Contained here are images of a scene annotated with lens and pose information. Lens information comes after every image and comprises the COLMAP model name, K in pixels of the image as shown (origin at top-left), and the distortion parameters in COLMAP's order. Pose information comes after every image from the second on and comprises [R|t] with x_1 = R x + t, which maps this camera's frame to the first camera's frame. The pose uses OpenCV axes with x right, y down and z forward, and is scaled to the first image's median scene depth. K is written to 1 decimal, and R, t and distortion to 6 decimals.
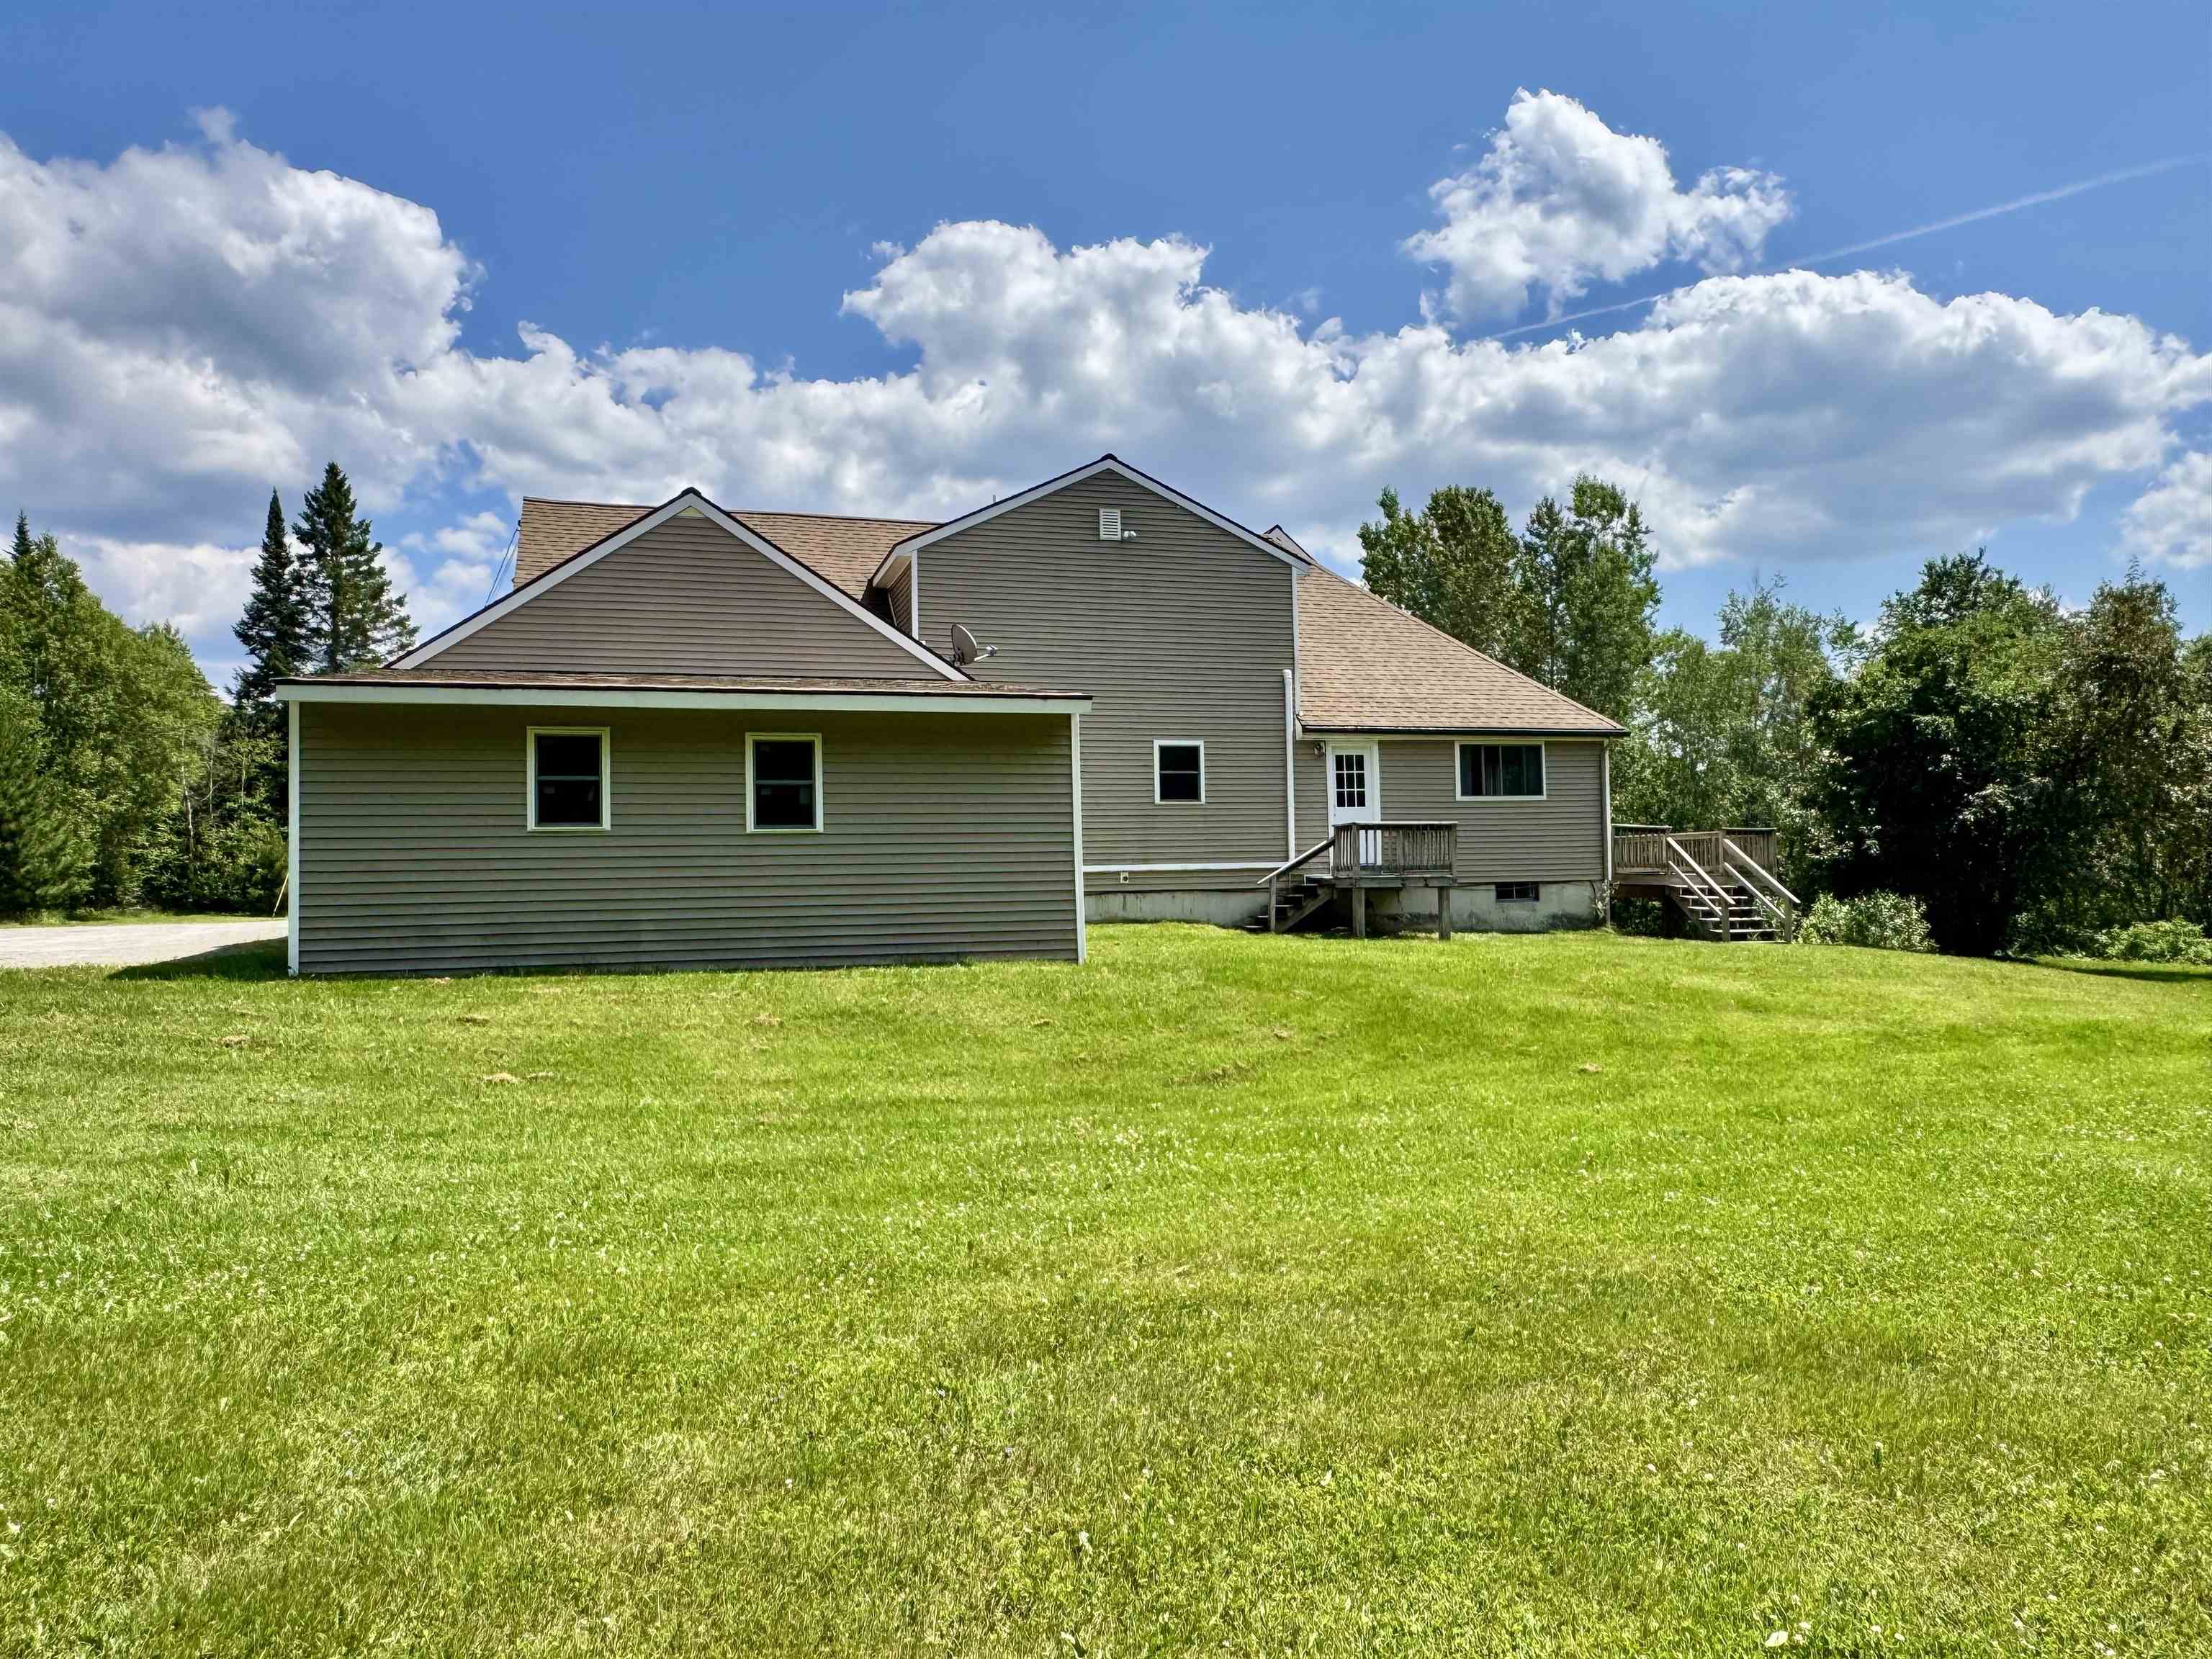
lens RADIAL K [[1502.7, 0, 1102.3], [0, 1502.7, 831.0], [0, 0, 1]] dist [-0.007083, 0.003765]
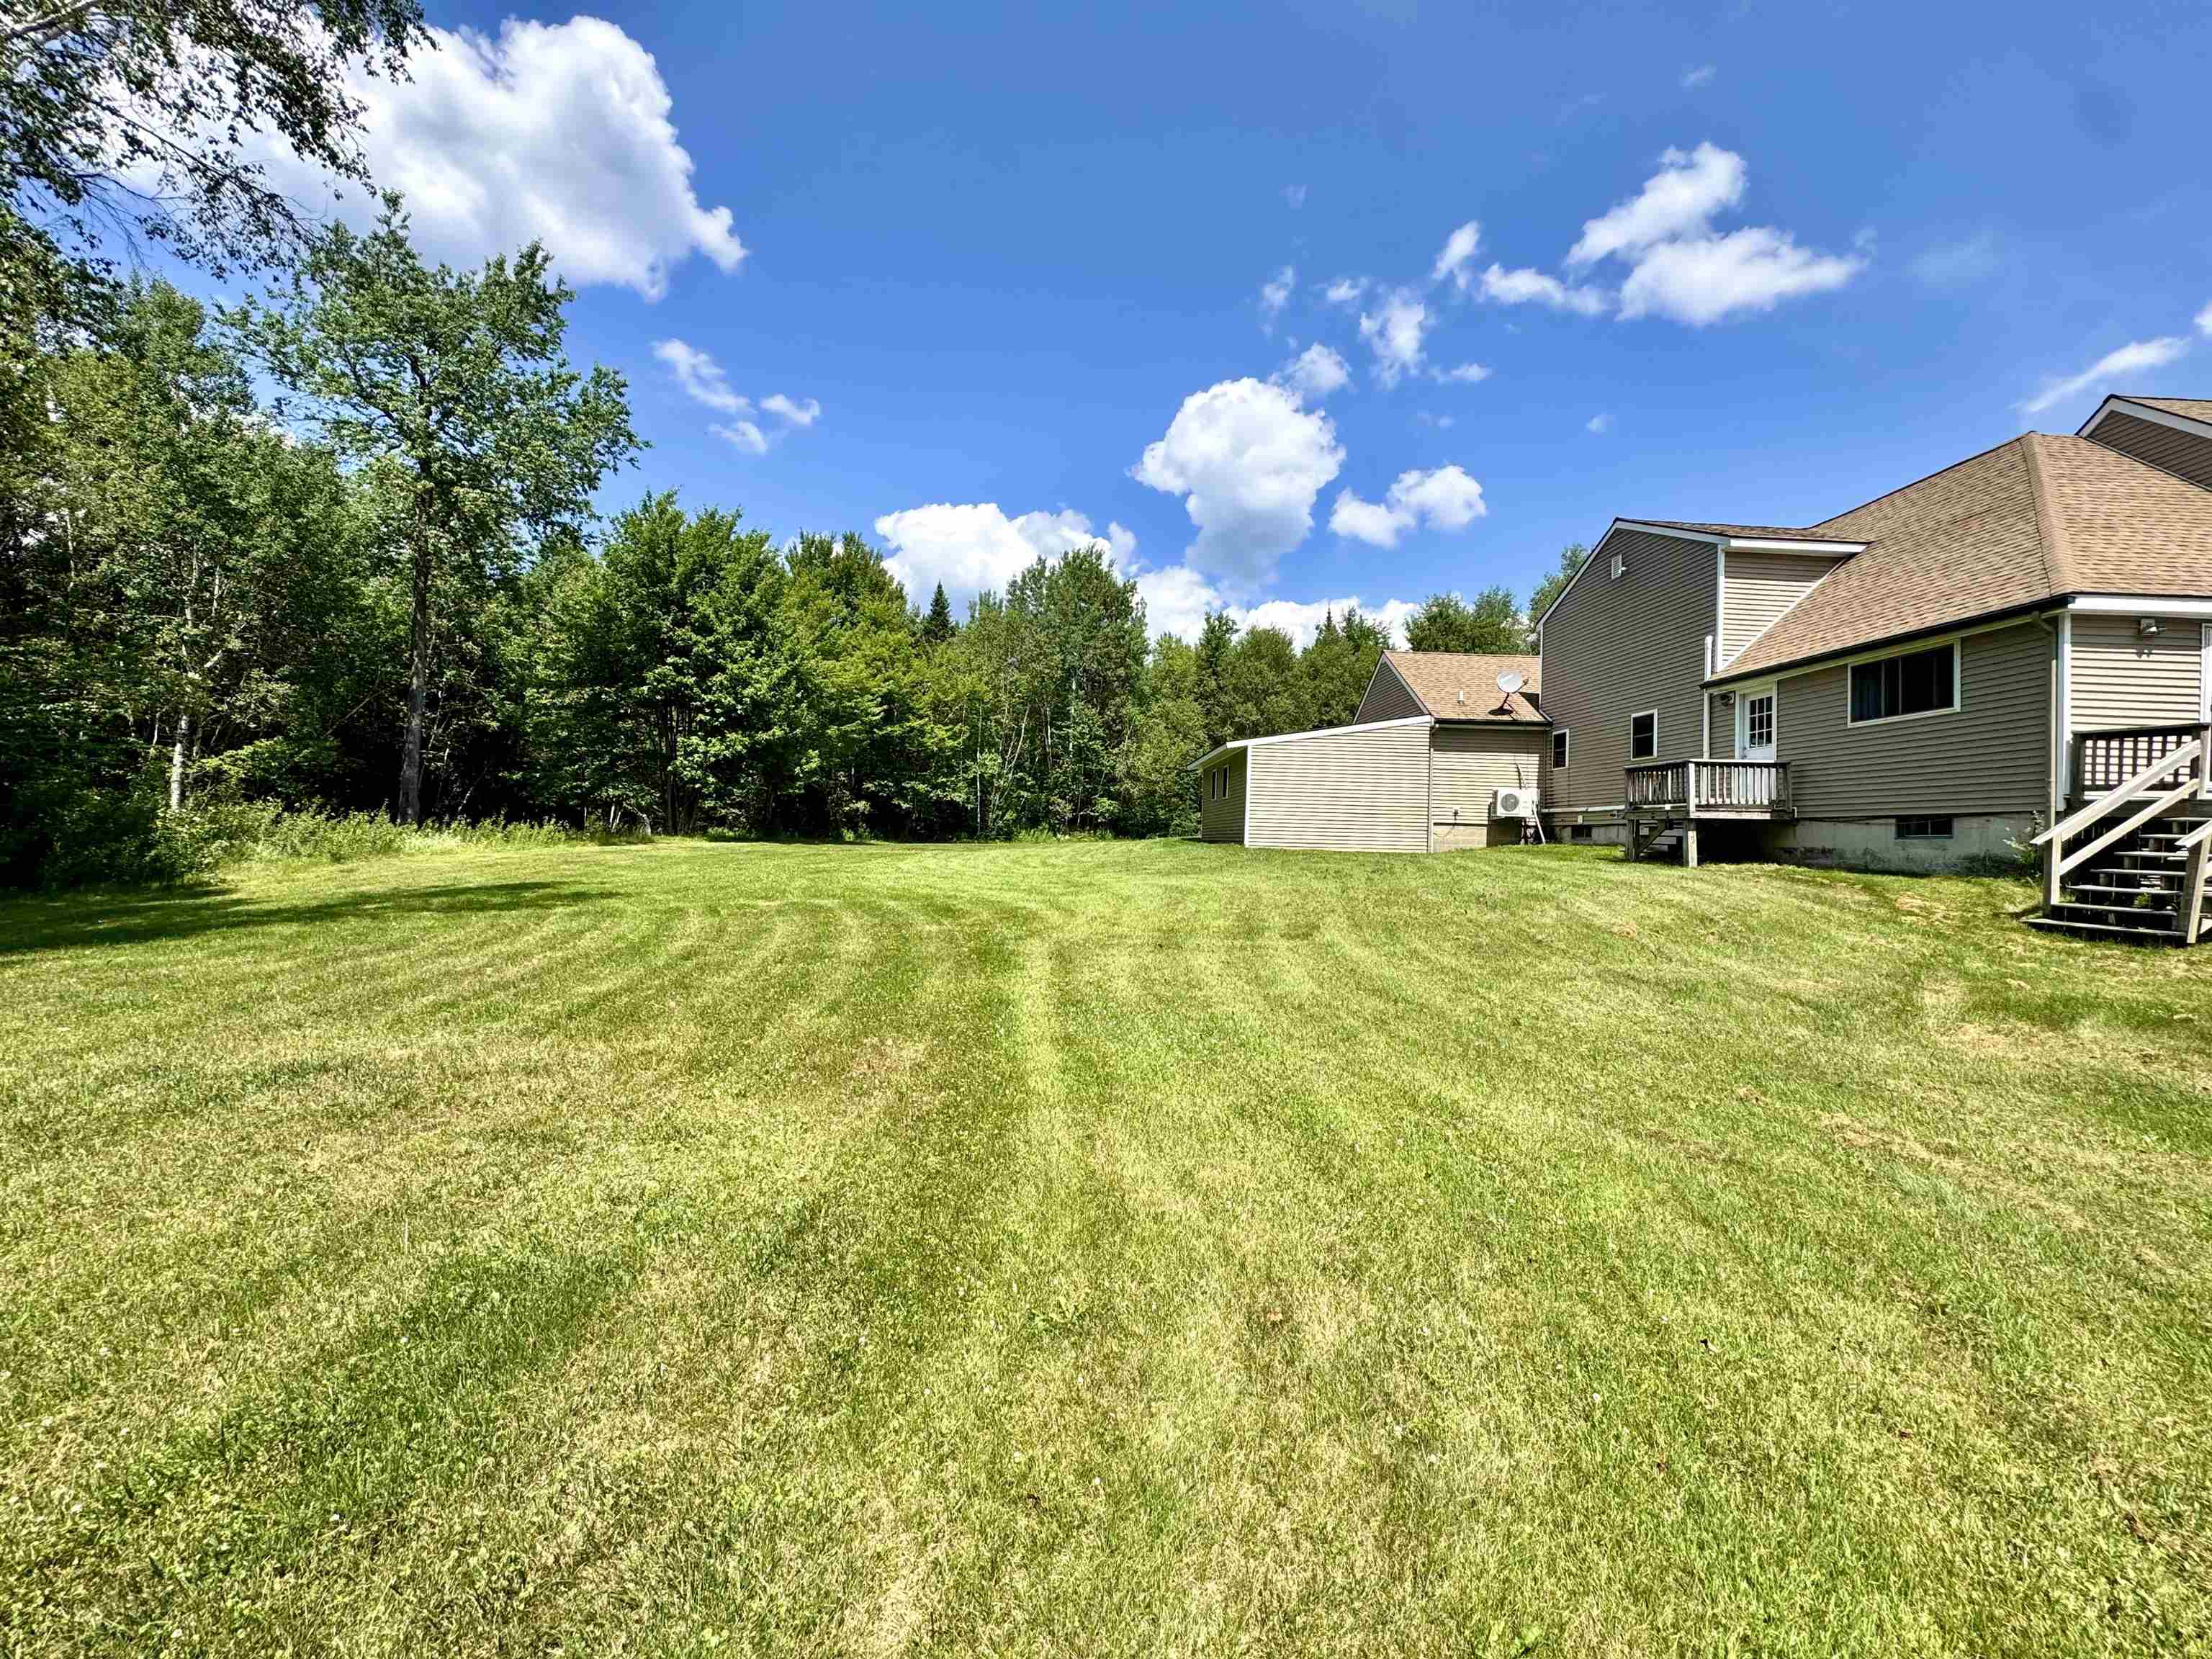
lens RADIAL K [[881.7, 0, 1100.2], [0, 881.7, 820.8], [0, 0, 1]] dist [-0.001714, 0.000416]
pose [[-0.262067, -0.003883, -0.965042, 0.839856], [0.021516, 0.999720, -0.009866, 0.030914], [0.964810, -0.023349, -0.261910, 0.659397]]
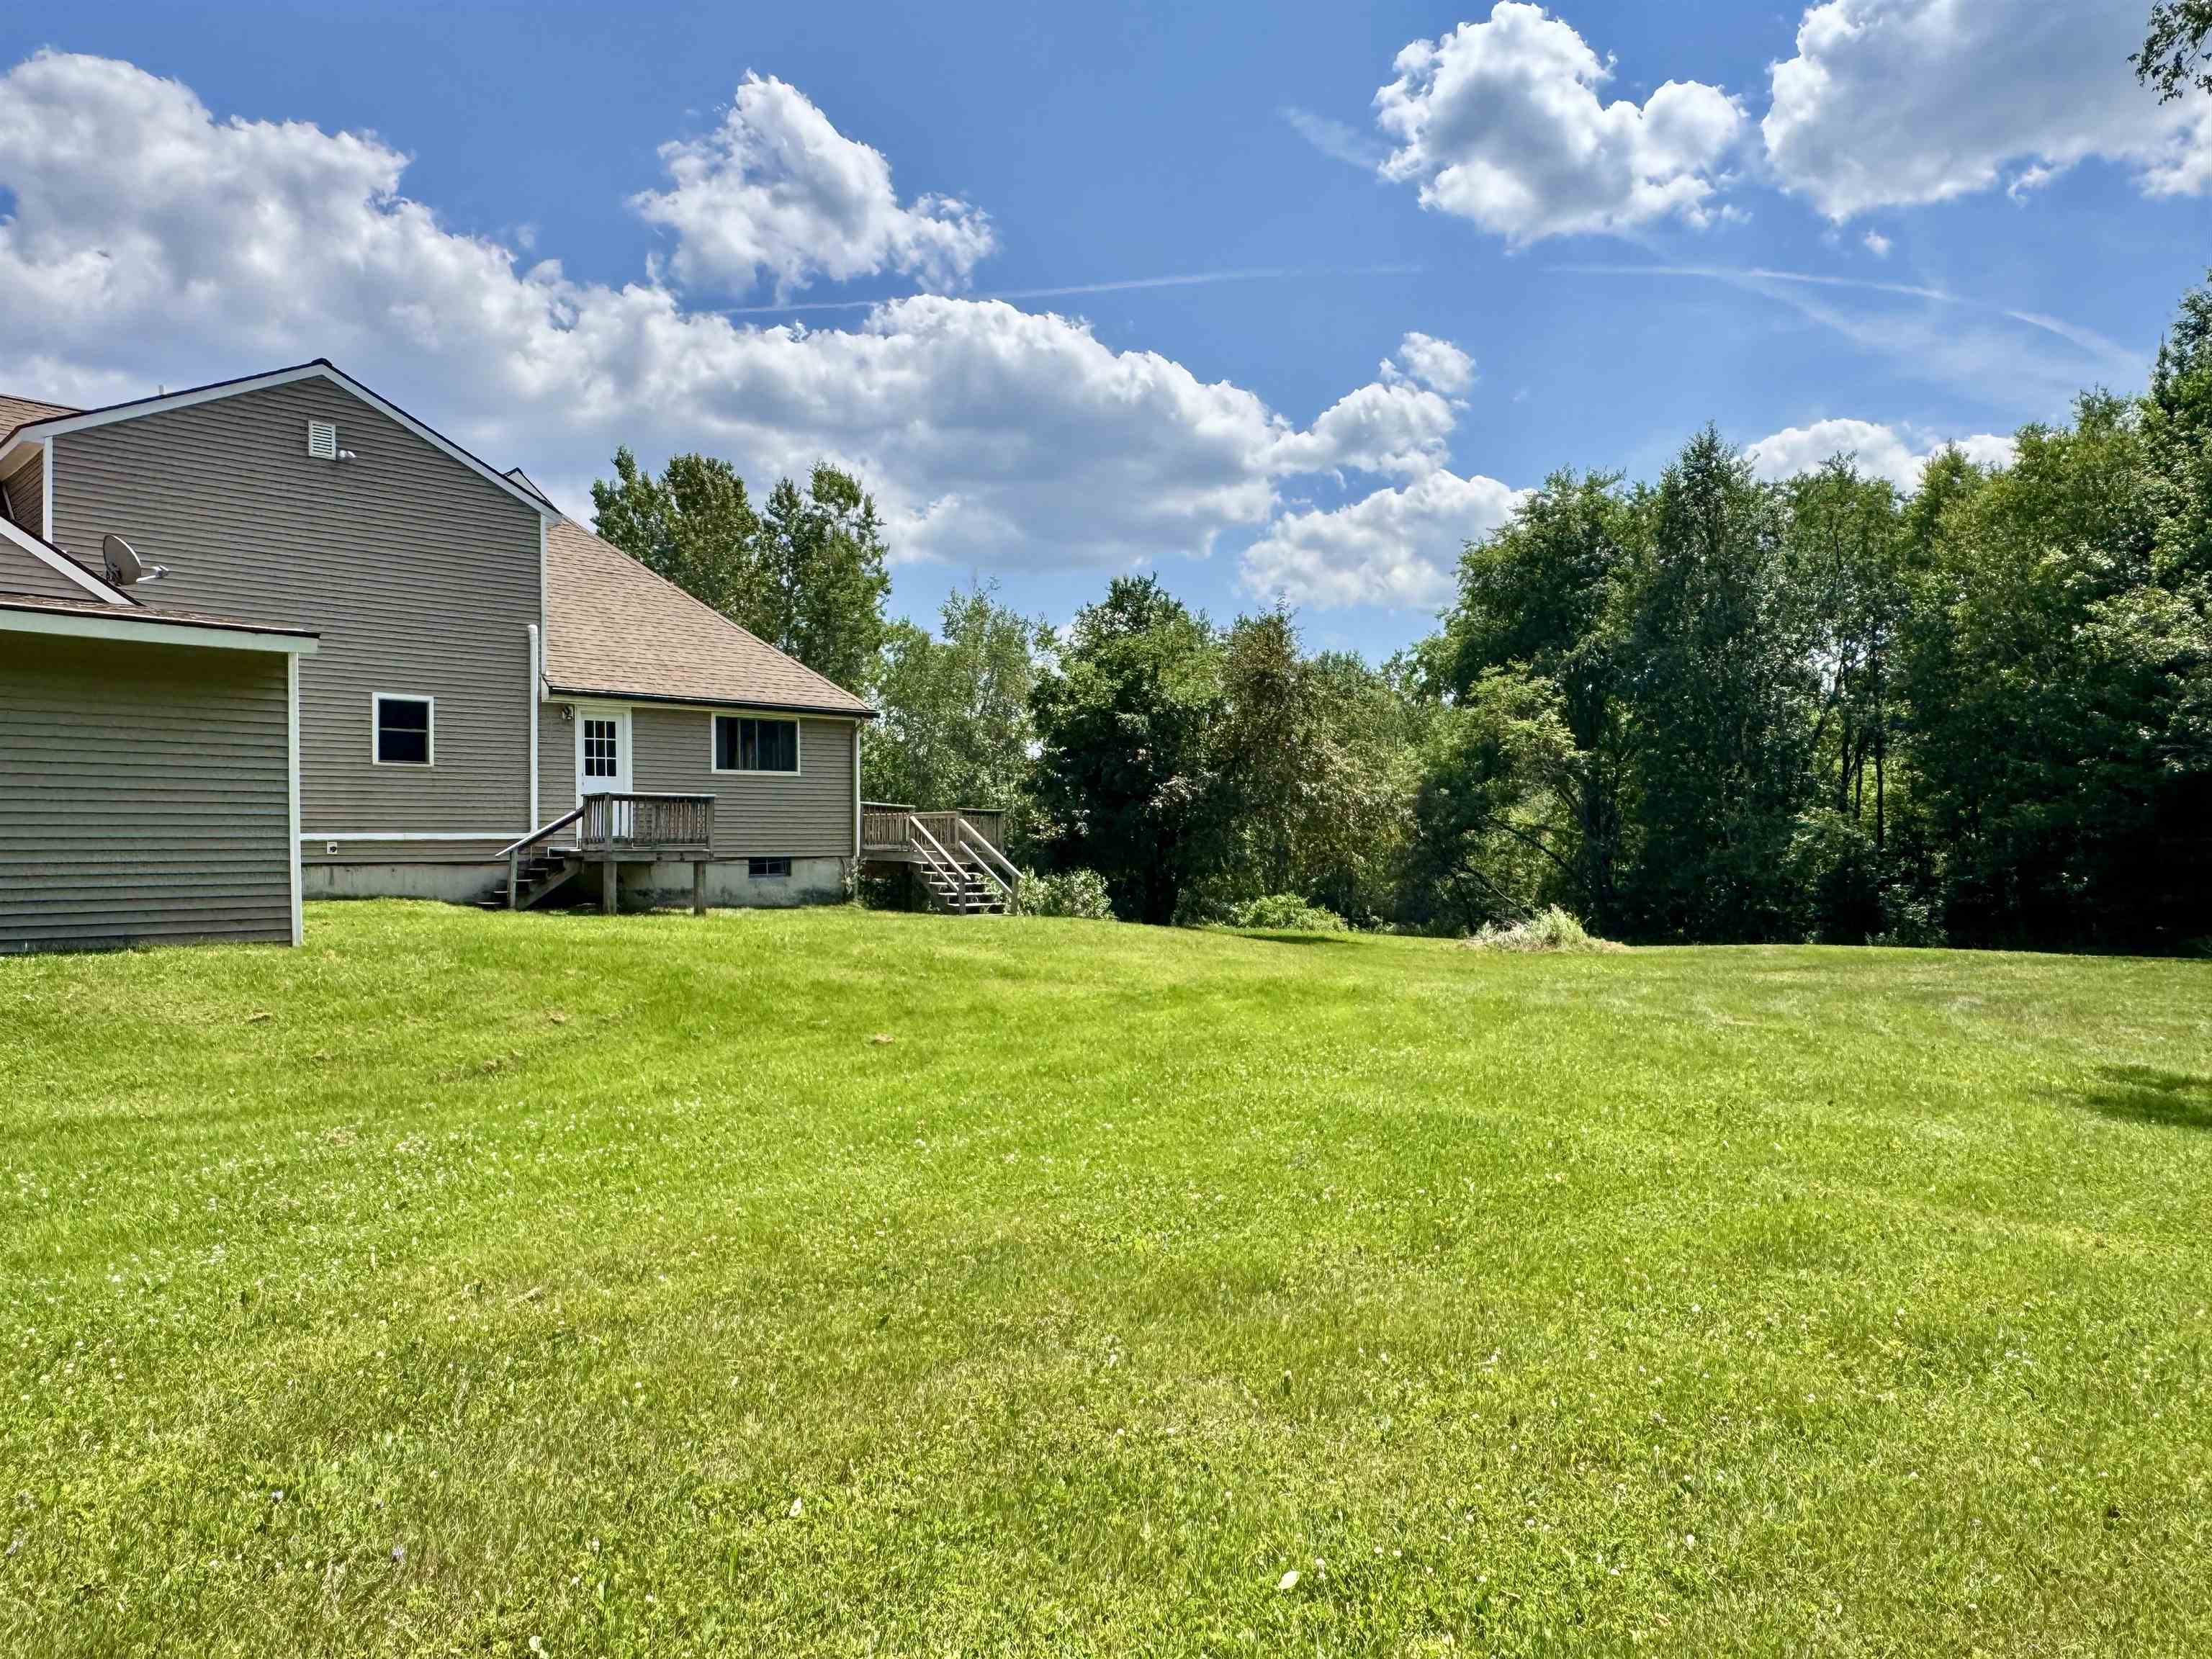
lens RADIAL K [[1502.7, 0, 1102.3], [0, 1502.7, 831.0], [0, 0, 1]] dist [-0.007083, 0.003765]
pose [[0.871561, 0.017531, 0.489974, -0.020117], [-0.025005, 0.999649, 0.008711, 0.002194], [-0.489649, -0.019844, 0.871694, 0.020117]]
